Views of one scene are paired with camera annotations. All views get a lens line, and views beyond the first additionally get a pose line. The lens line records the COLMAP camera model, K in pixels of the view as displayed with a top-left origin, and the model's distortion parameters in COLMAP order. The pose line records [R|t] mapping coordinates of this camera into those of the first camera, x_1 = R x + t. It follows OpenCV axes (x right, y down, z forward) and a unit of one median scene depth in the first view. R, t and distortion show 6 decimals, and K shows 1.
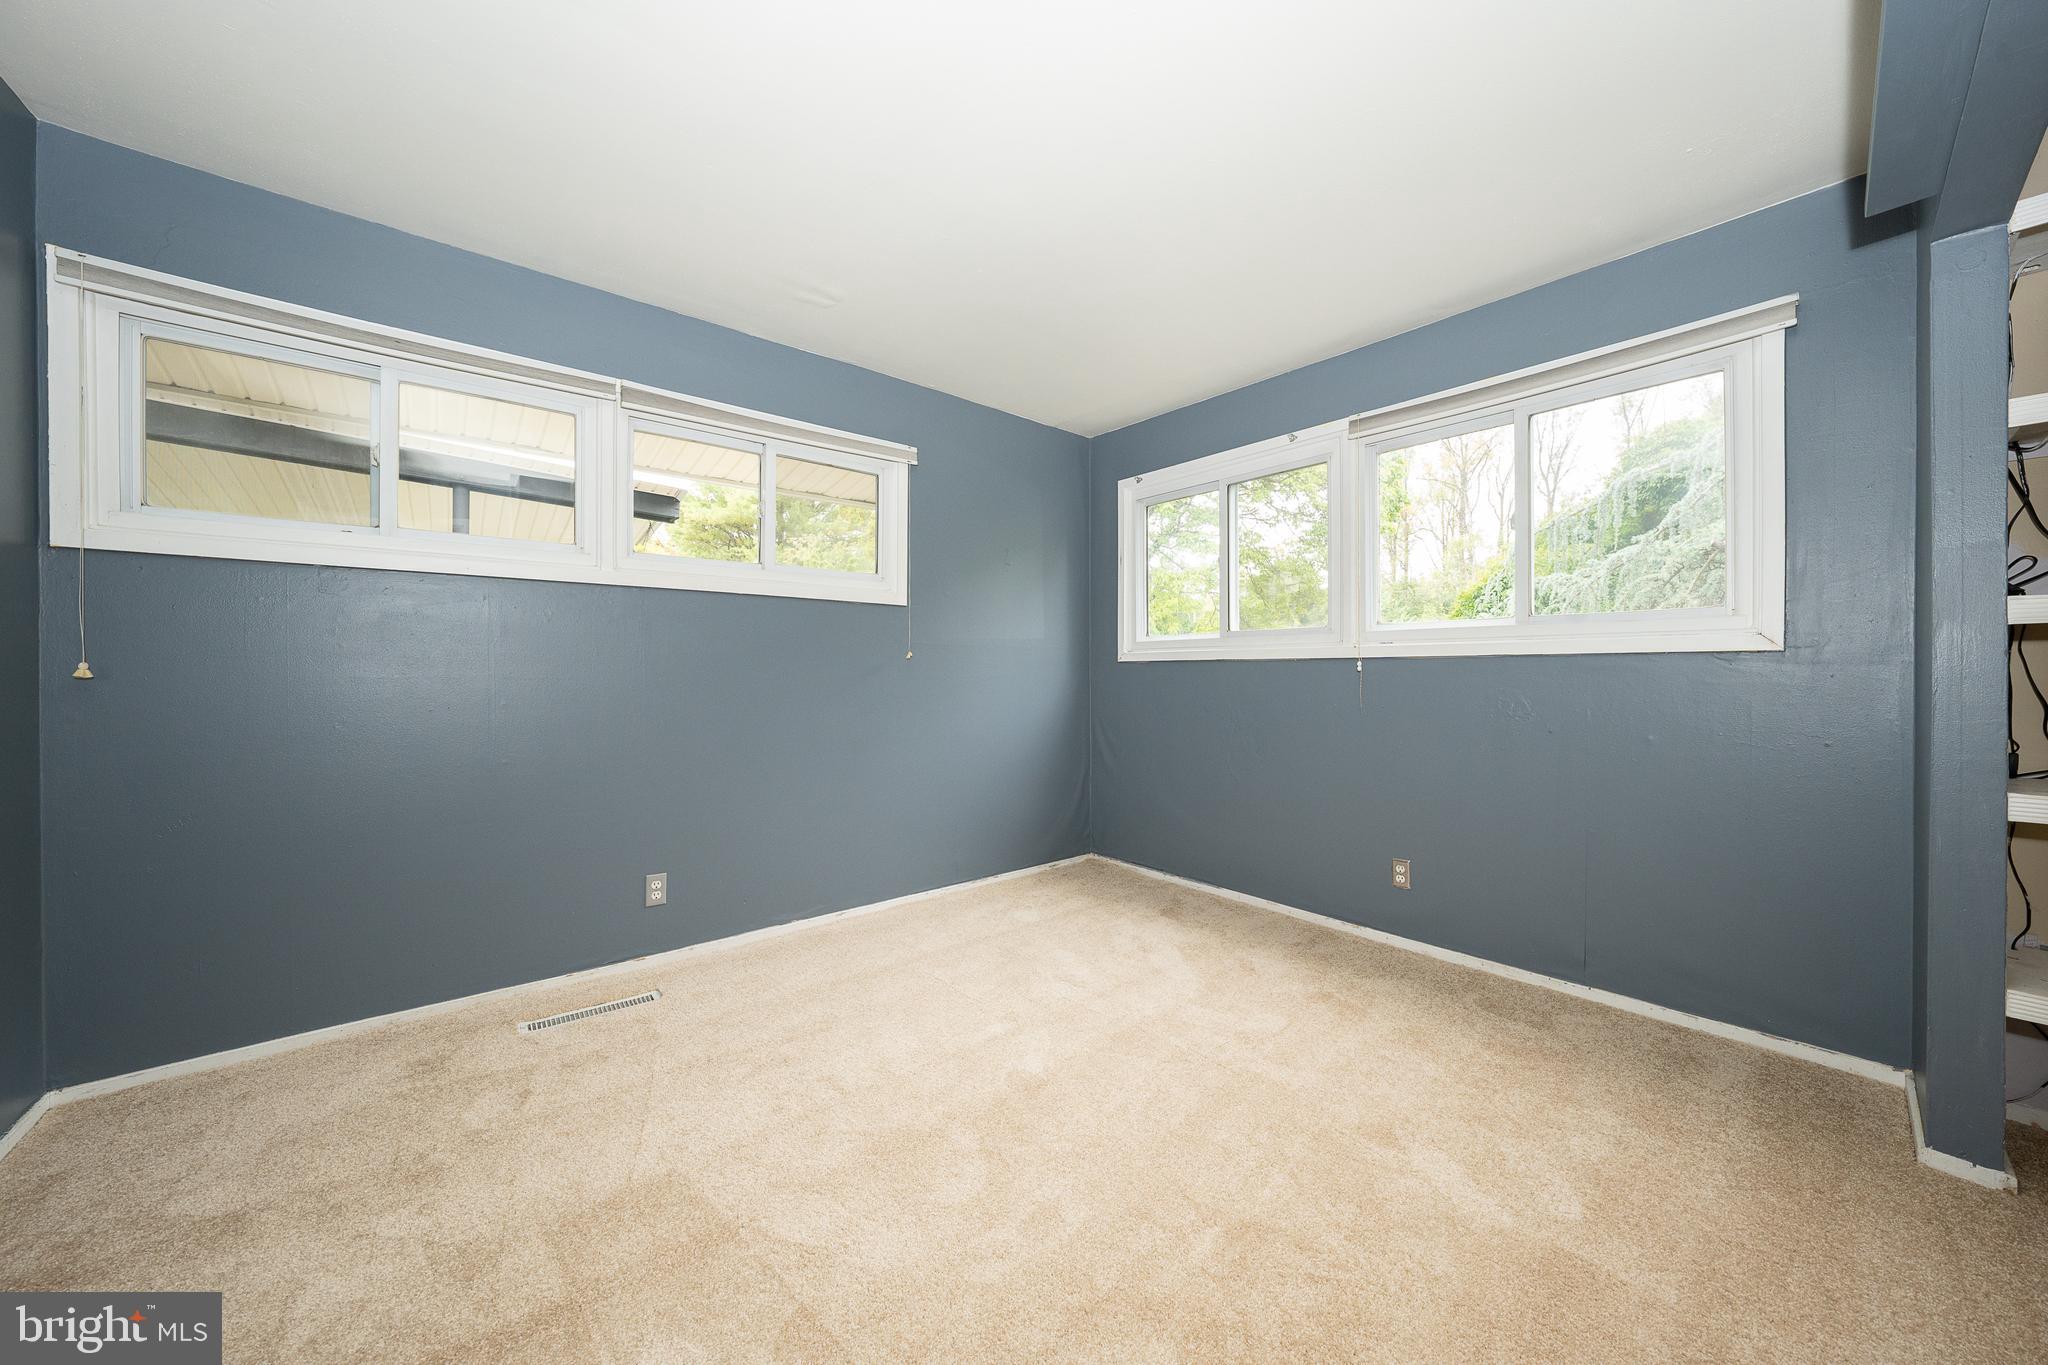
lens RADIAL K [[703.6, 0, 1024.7], [0, 703.6, 675.9], [0, 0, 1]] dist [-0.030286, 0.006964]
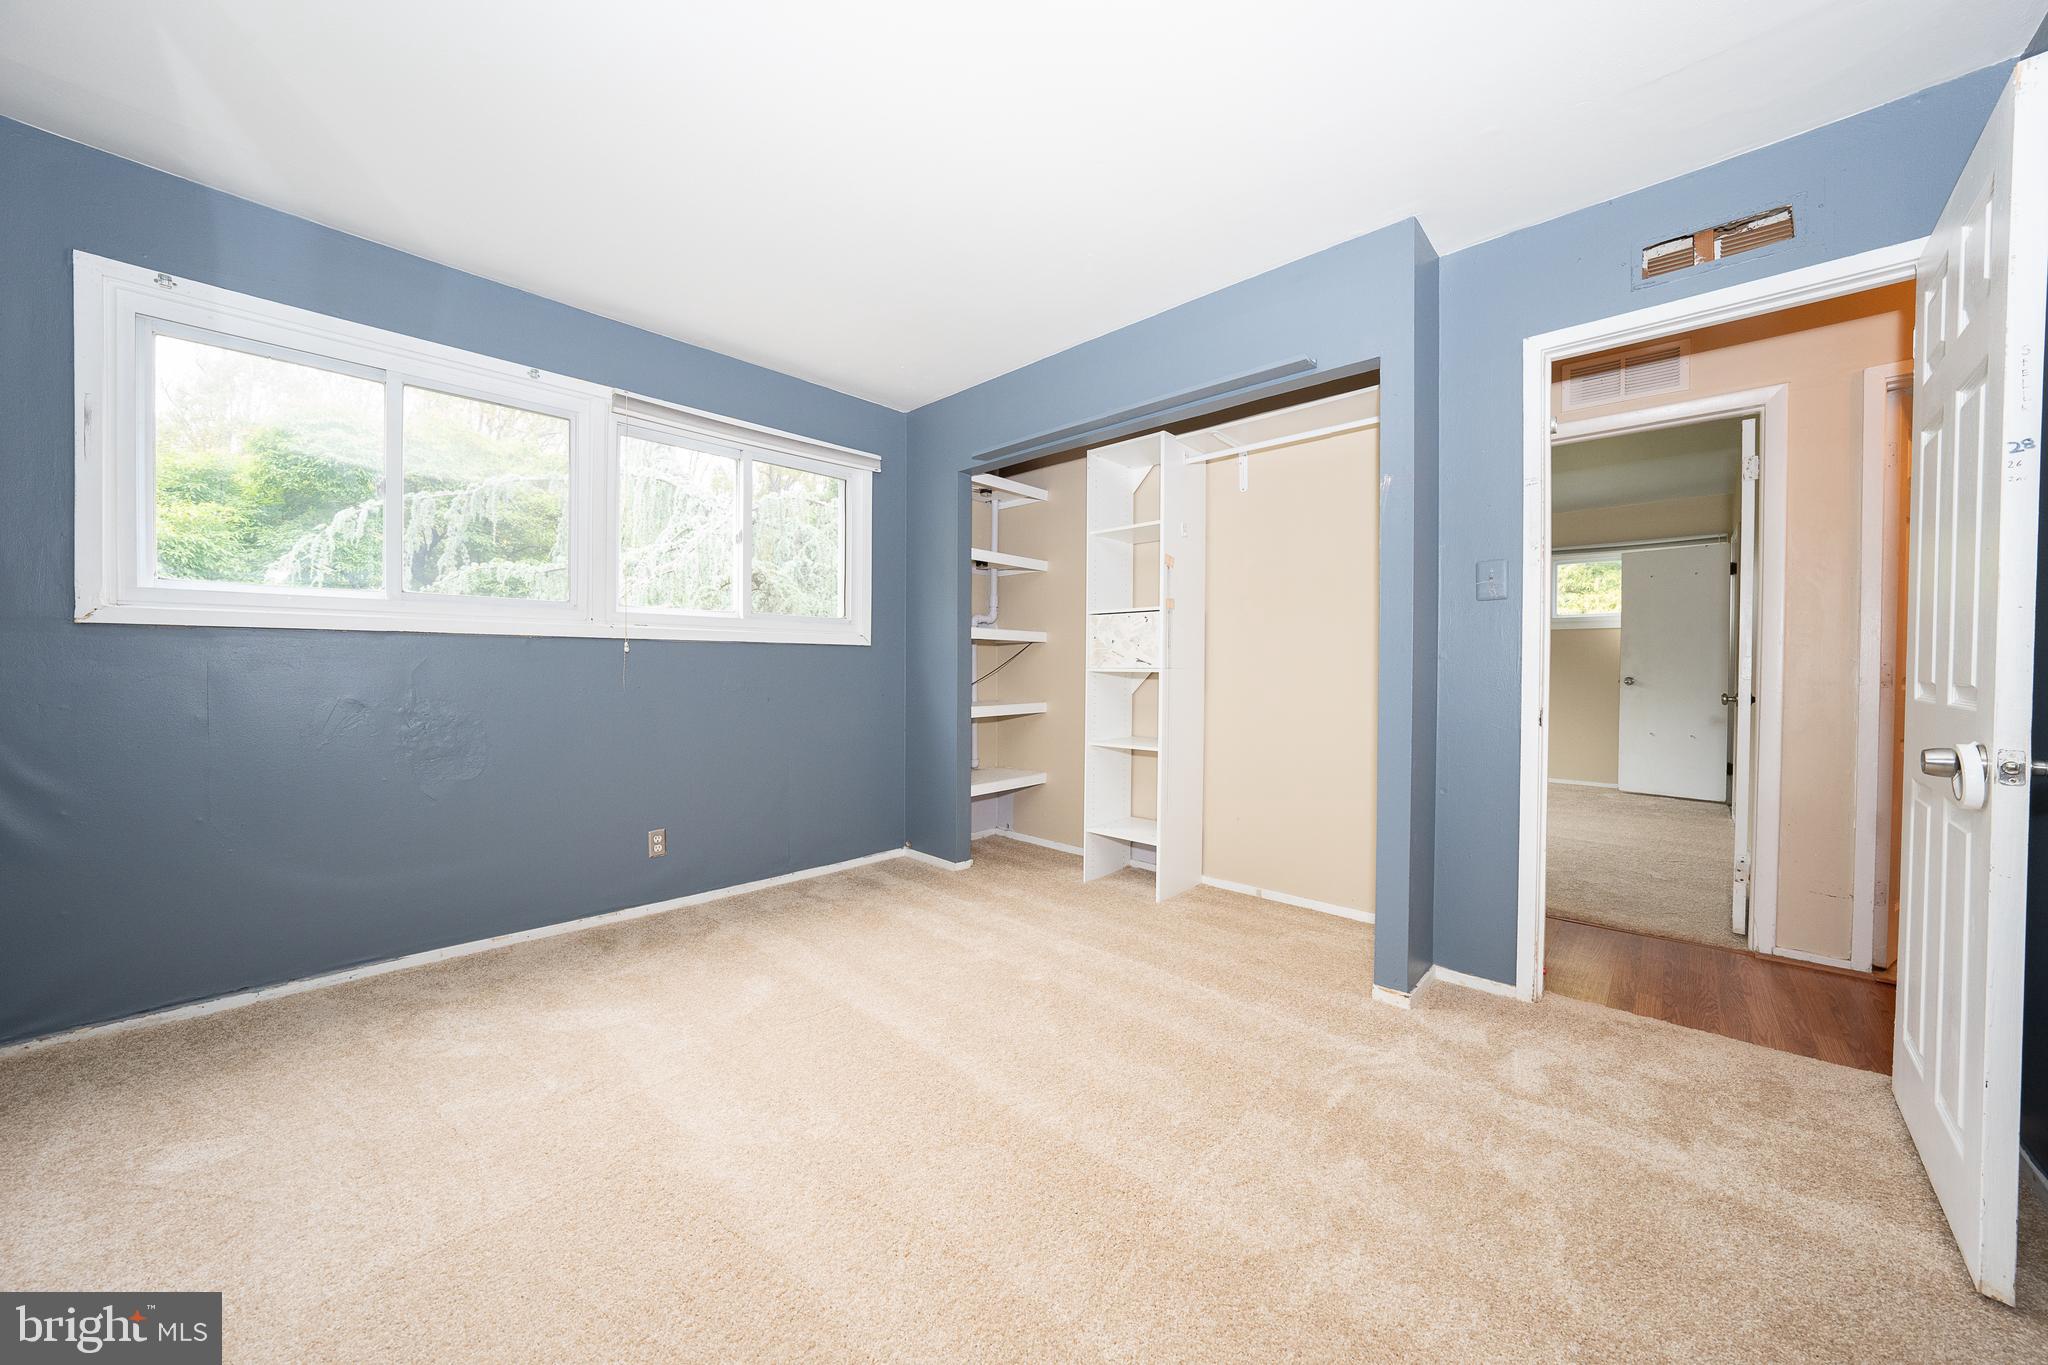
lens RADIAL K [[703.6, 0, 1024.7], [0, 703.6, 675.9], [0, 0, 1]] dist [-0.030286, 0.006964]
pose [[-0.116862, -0.010582, 0.993092, -0.560342], [-0.001528, 0.999944, 0.010476, 0.015435], [-0.993147, -0.000293, -0.116871, 0.548933]]
